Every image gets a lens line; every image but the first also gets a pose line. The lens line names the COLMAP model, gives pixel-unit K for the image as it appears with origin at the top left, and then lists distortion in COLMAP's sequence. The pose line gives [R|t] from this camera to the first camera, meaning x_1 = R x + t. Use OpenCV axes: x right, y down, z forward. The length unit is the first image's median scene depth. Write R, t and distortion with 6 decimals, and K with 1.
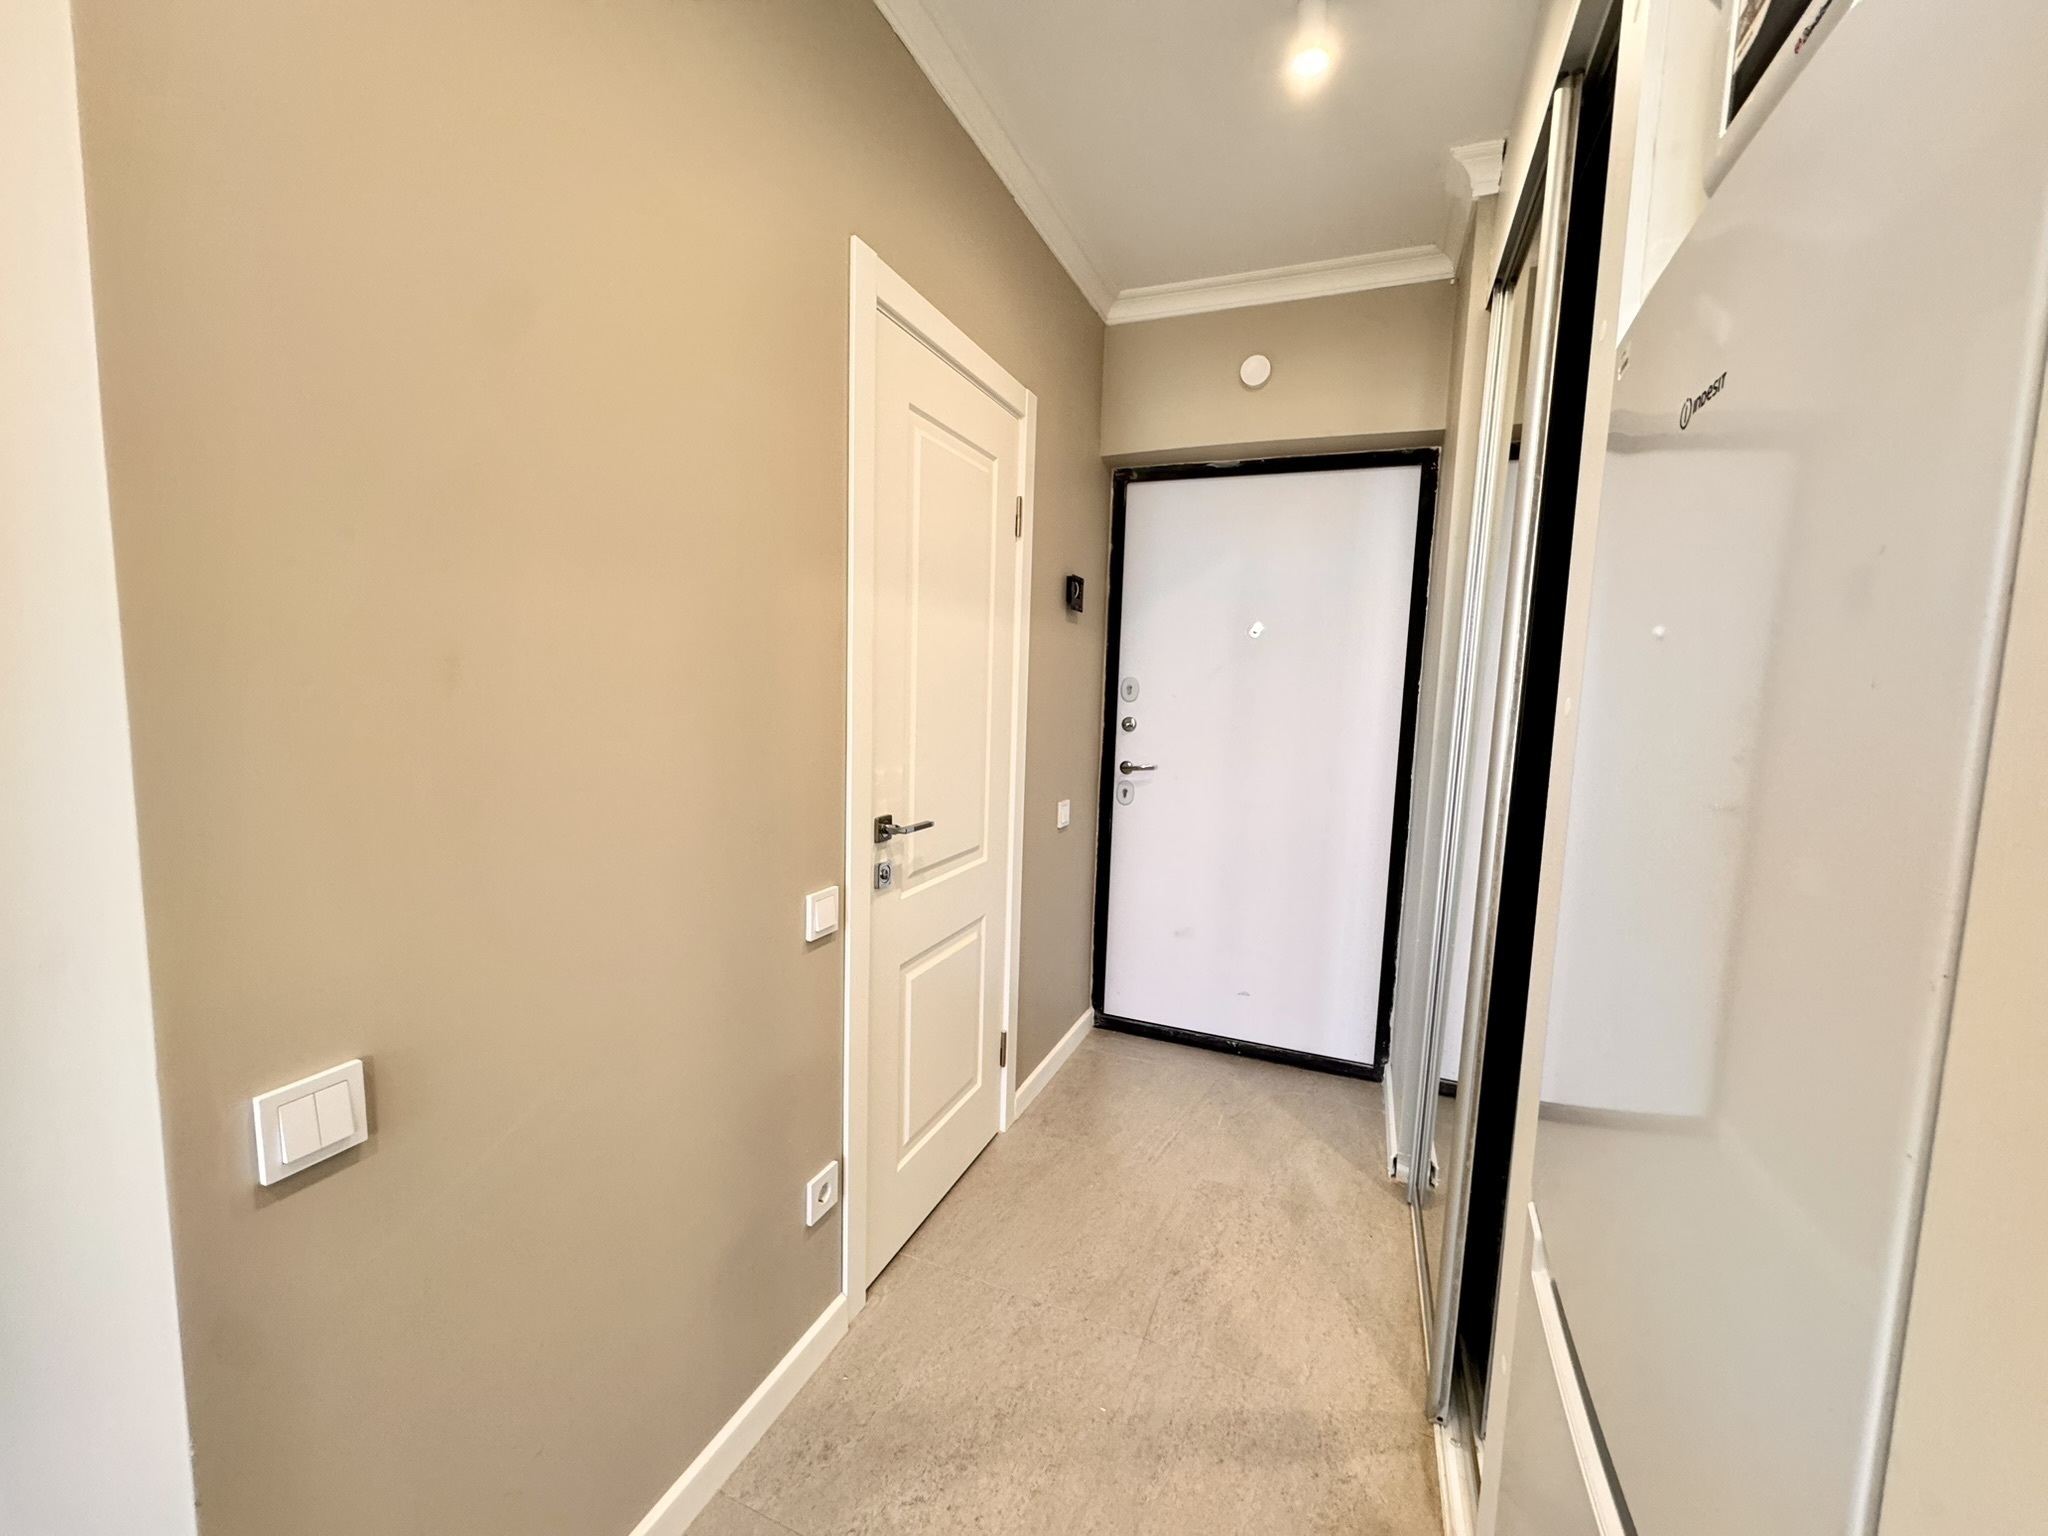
lens RADIAL K [[816.7, 0, 1021.9], [0, 816.7, 763.7], [0, 0, 1]] dist [-0.003827, 0.000732]
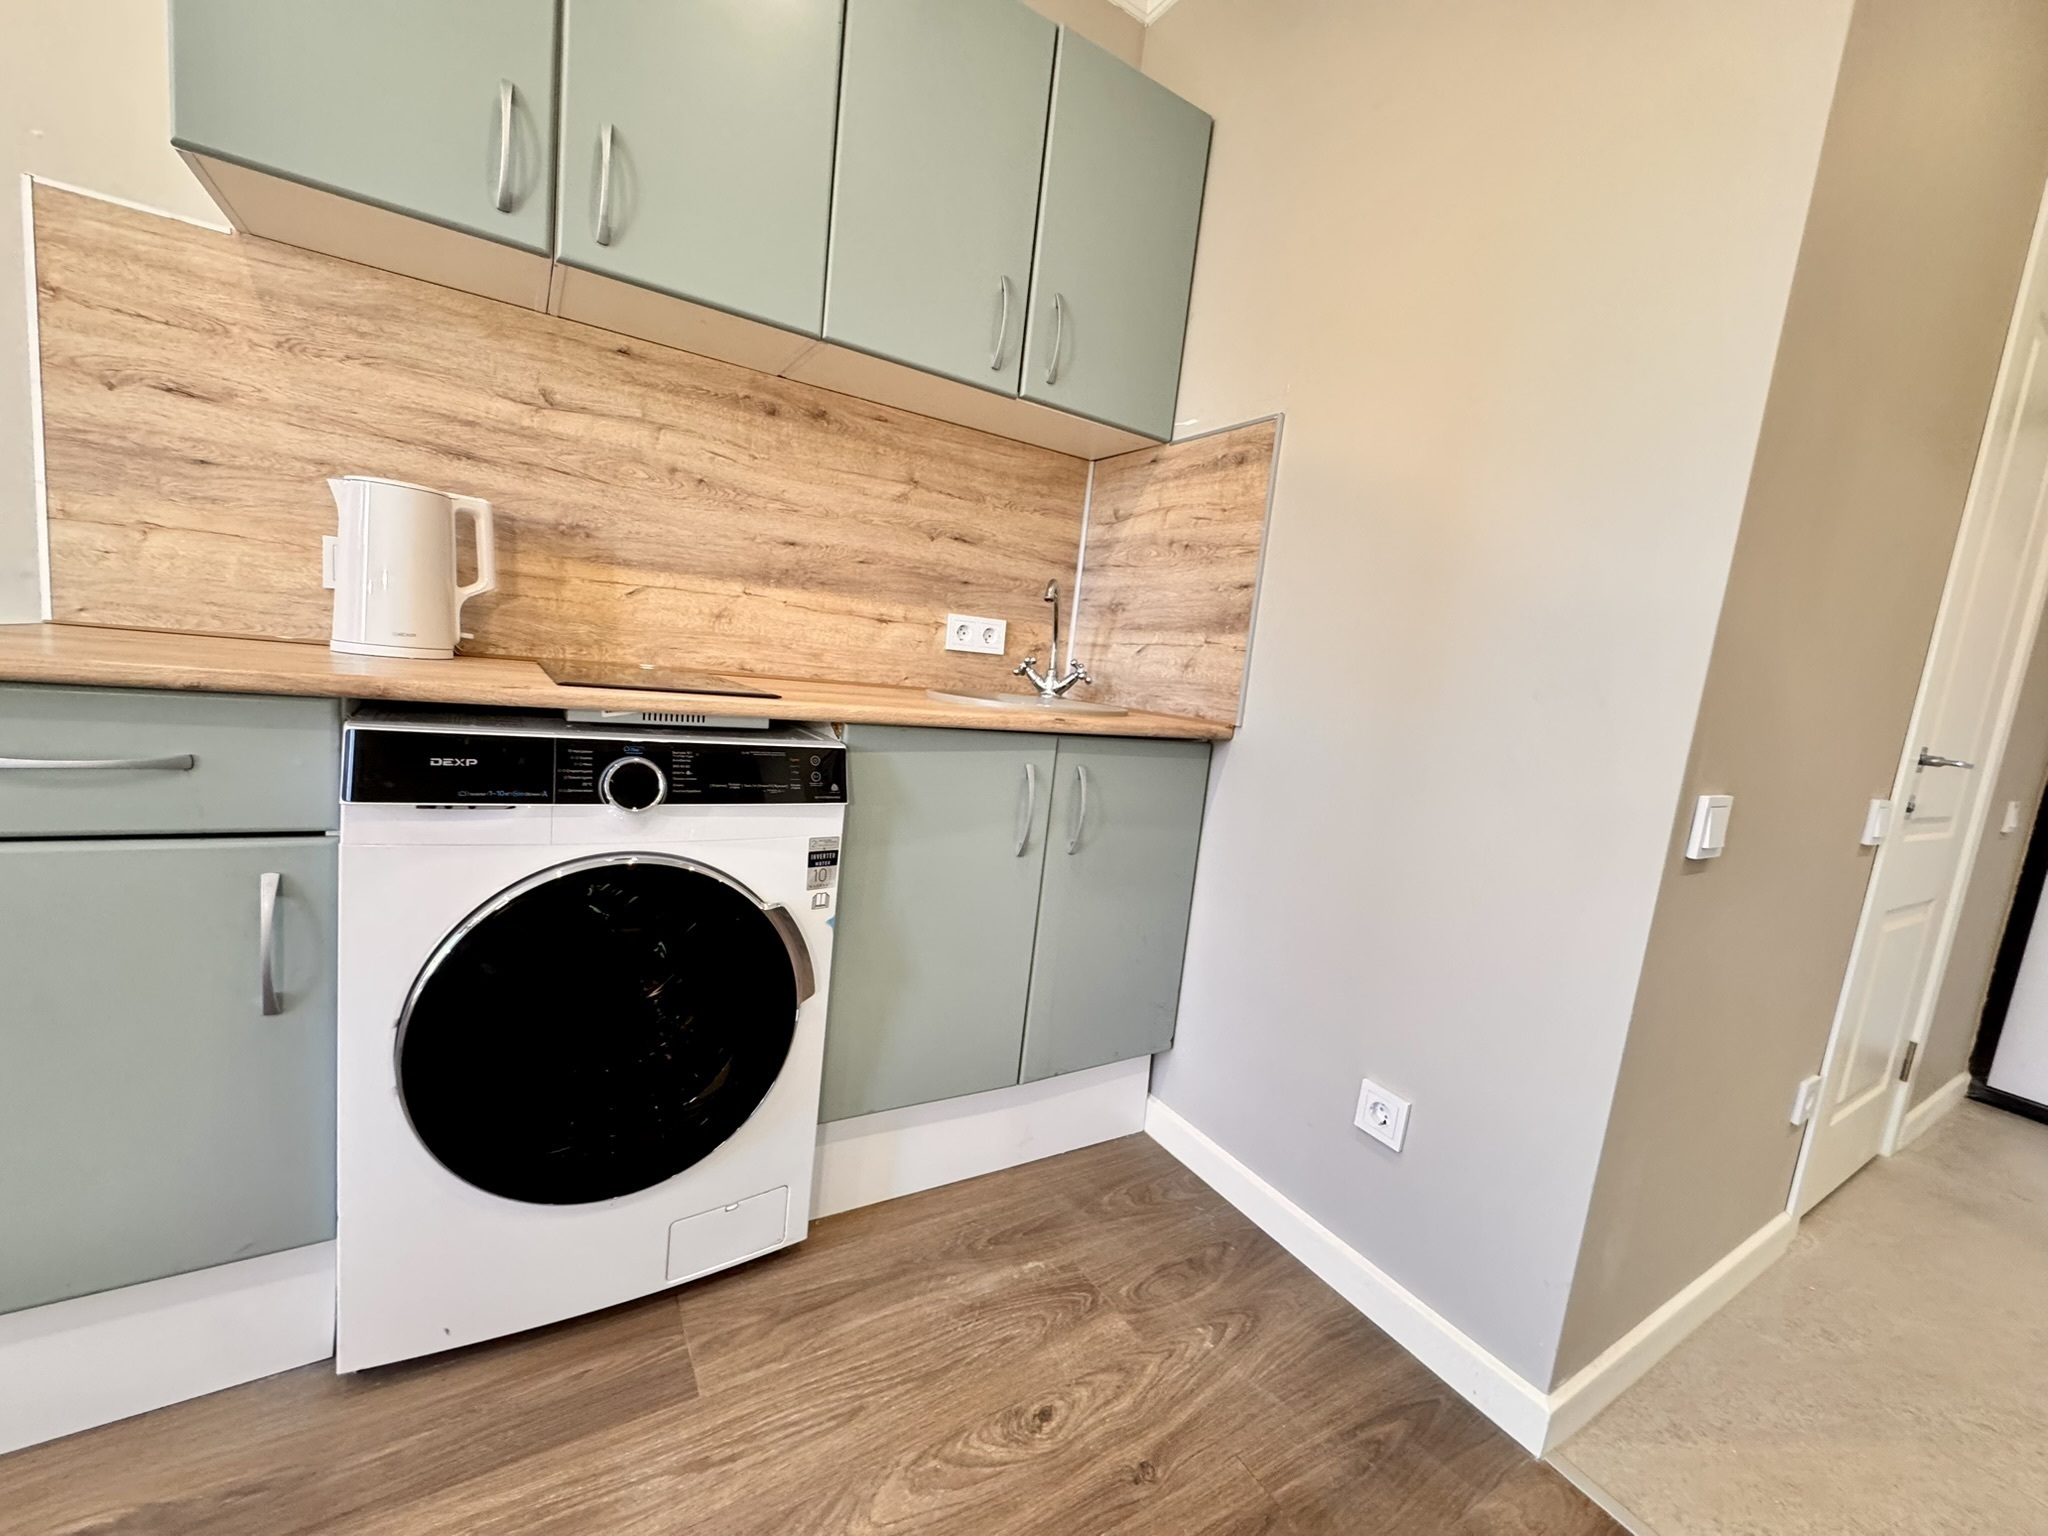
lens RADIAL K [[816.7, 0, 1021.8], [0, 816.7, 764.4], [0, 0, 1]] dist [-0.003827, 0.000732]
pose [[0.813377, 0.136112, -0.565589, -0.369560], [-0.147475, 0.988728, 0.025858, 0.164576], [0.562733, 0.062378, 0.824282, -0.288494]]
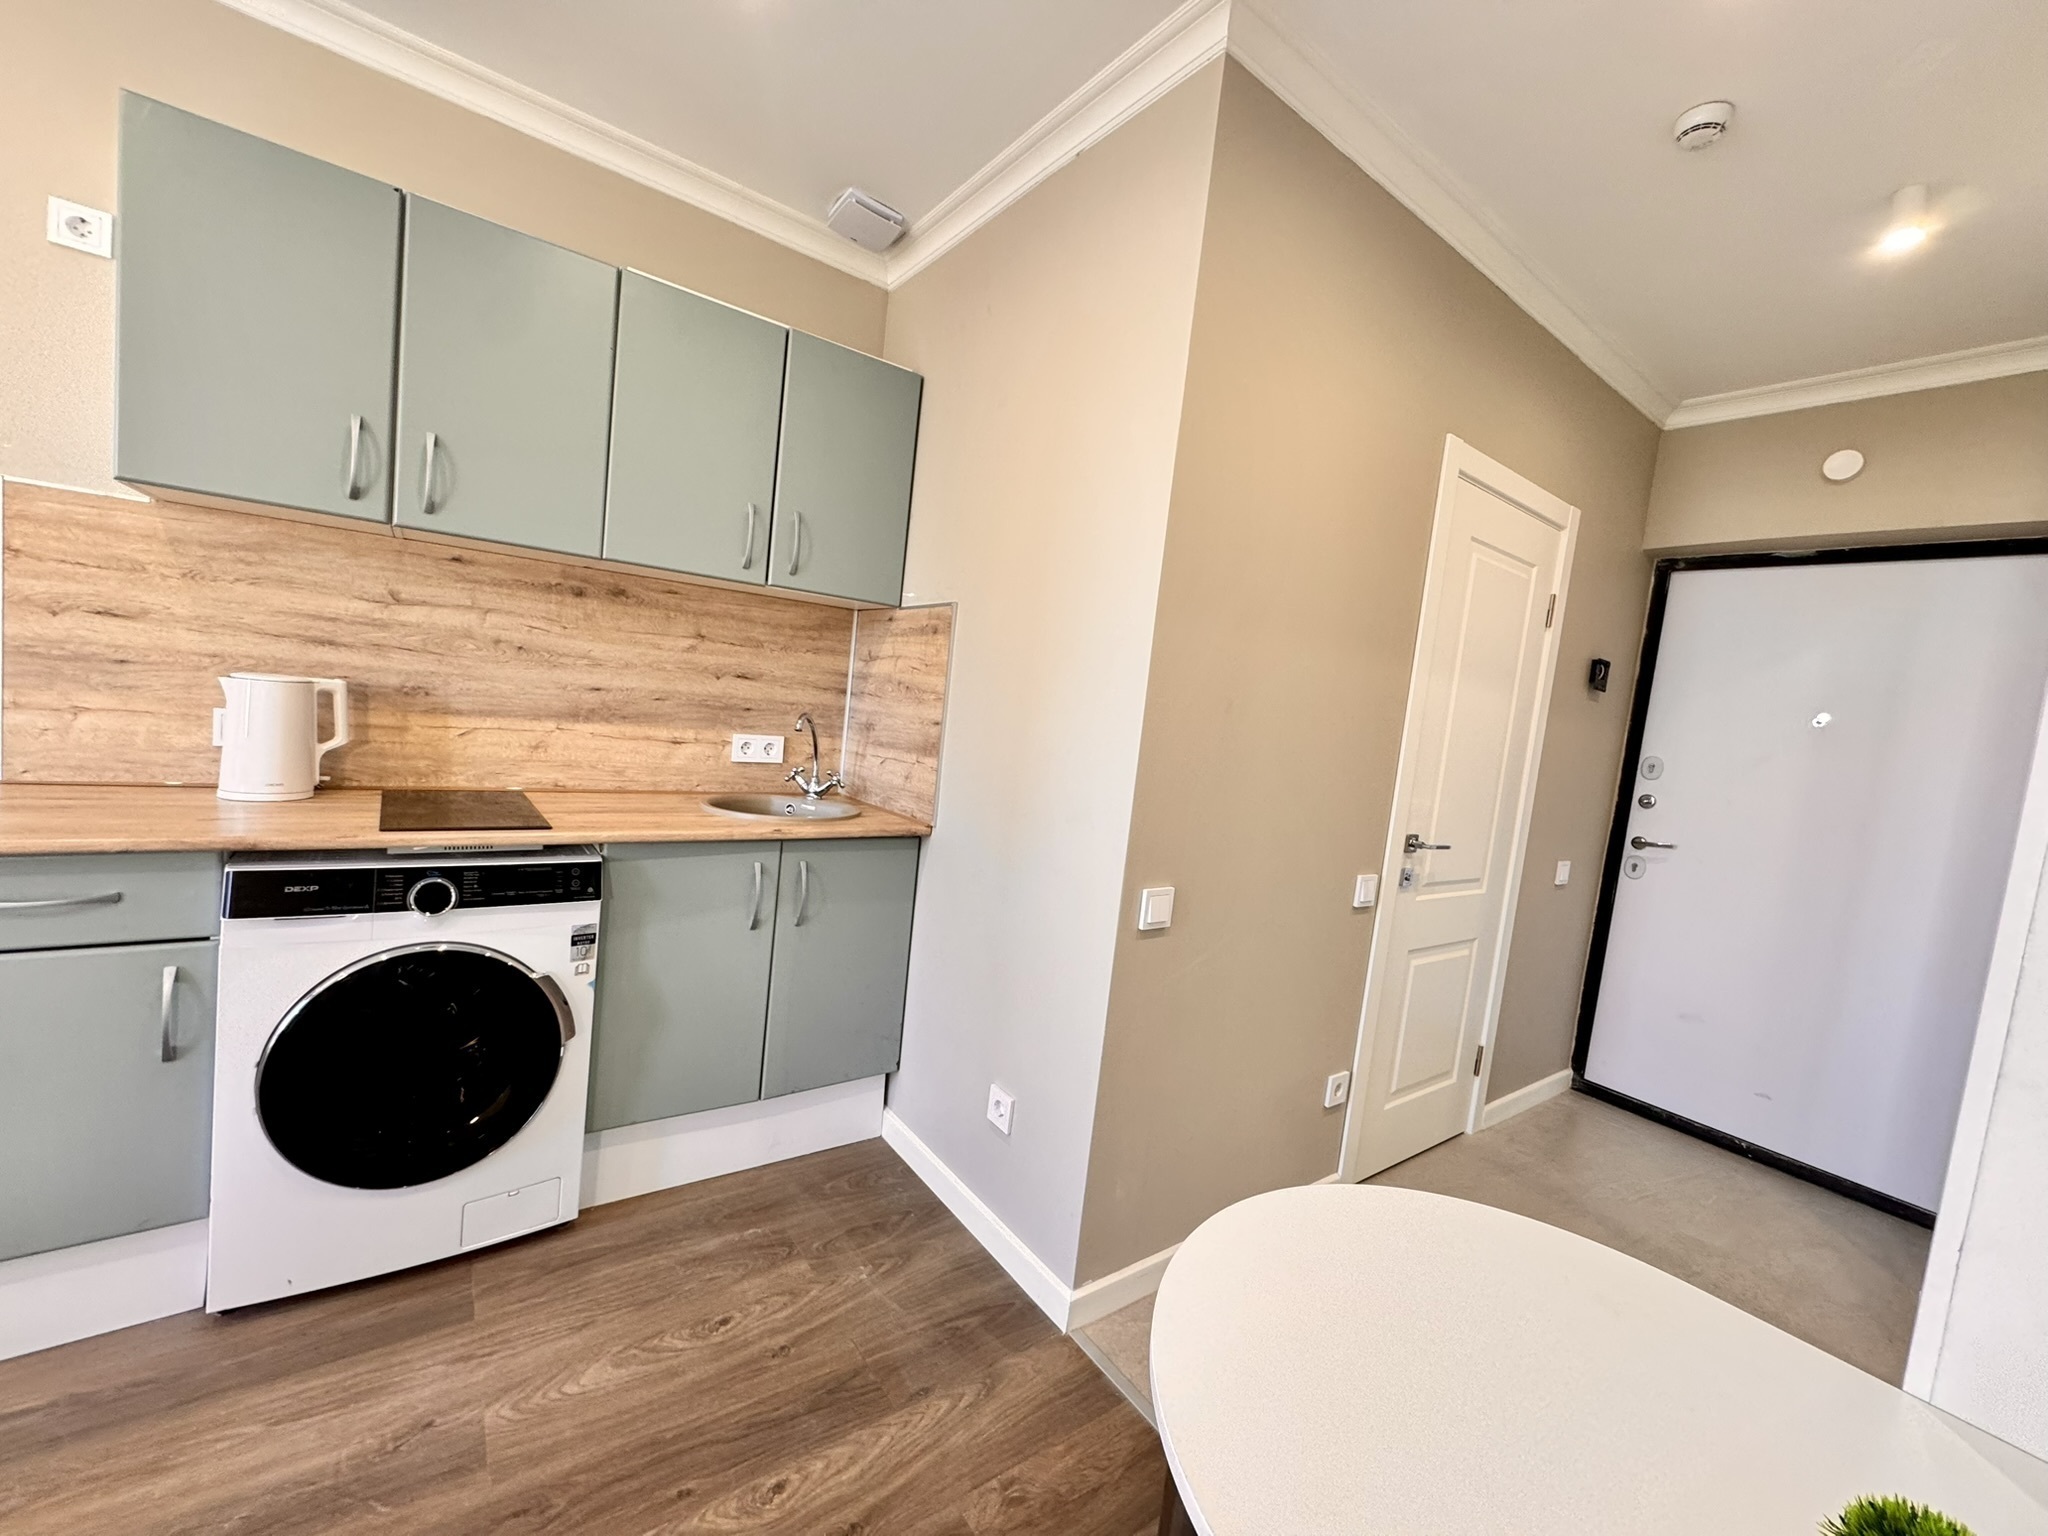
lens RADIAL K [[816.7, 0, 1021.9], [0, 816.7, 764.0], [0, 0, 1]] dist [-0.003827, 0.000732]
pose [[0.856040, 0.104536, -0.506228, -0.038834], [-0.137417, 0.990120, -0.027915, 0.057650], [0.498309, 0.093461, 0.861948, -0.388301]]
